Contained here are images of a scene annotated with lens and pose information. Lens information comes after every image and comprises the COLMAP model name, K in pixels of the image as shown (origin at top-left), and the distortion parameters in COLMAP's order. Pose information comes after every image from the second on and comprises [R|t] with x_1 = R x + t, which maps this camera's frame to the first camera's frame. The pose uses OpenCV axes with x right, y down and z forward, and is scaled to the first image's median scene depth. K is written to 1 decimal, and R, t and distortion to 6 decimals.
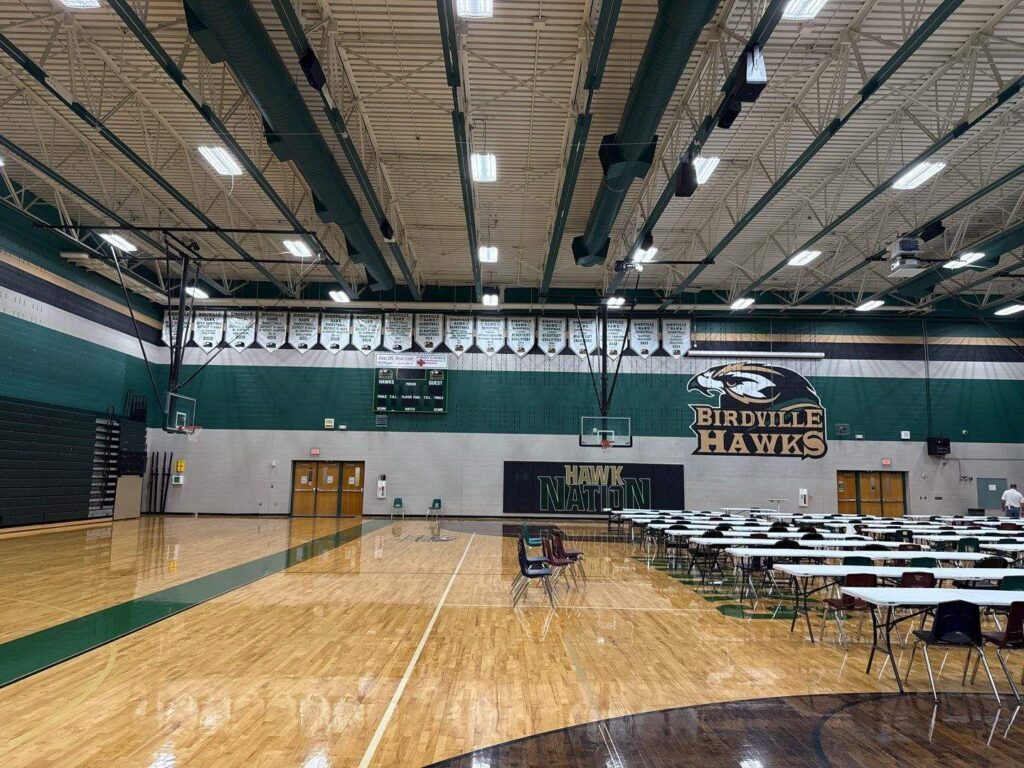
lens RADIAL K [[698.7, 0, 508.9], [0, 698.7, 383.4], [0, 0, 1]] dist [0.006625, -0.008418]
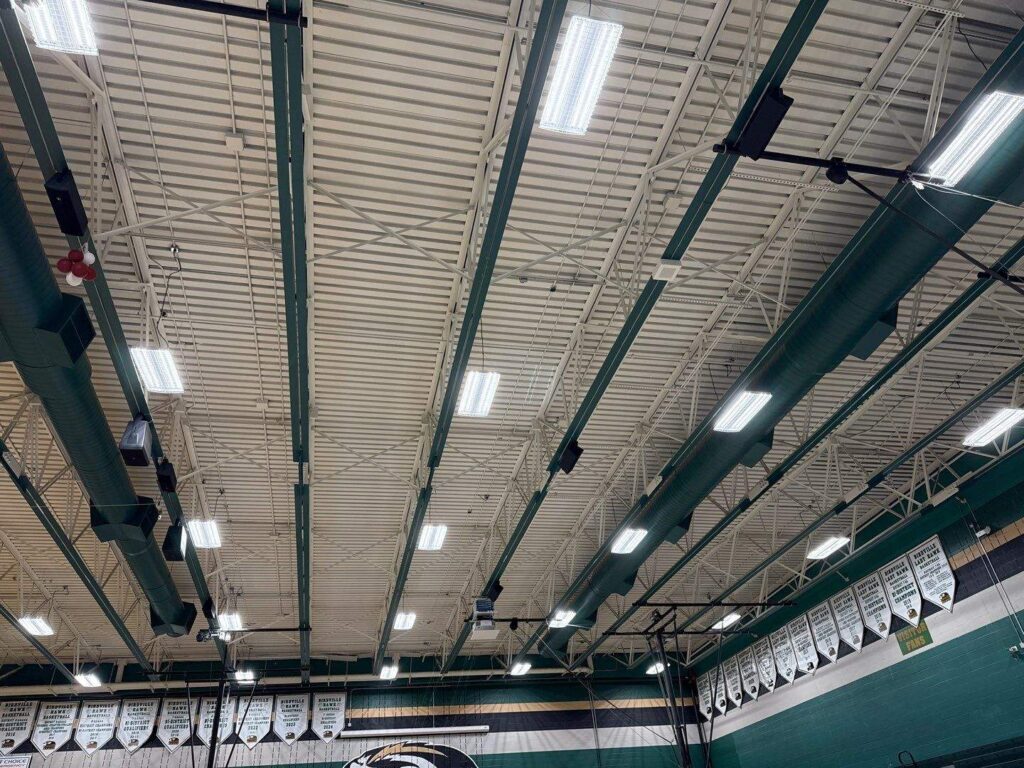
lens RADIAL K [[673.2, 0, 510.5], [0, 673.2, 382.9], [0, 0, 1]] dist [-0.013514, 0.014113]
pose [[0.979668, 0.041211, 0.196347, 0.282270], [0.062233, 0.867978, -0.492689, 0.002871], [-0.190729, 0.494891, 0.847765, 0.009088]]
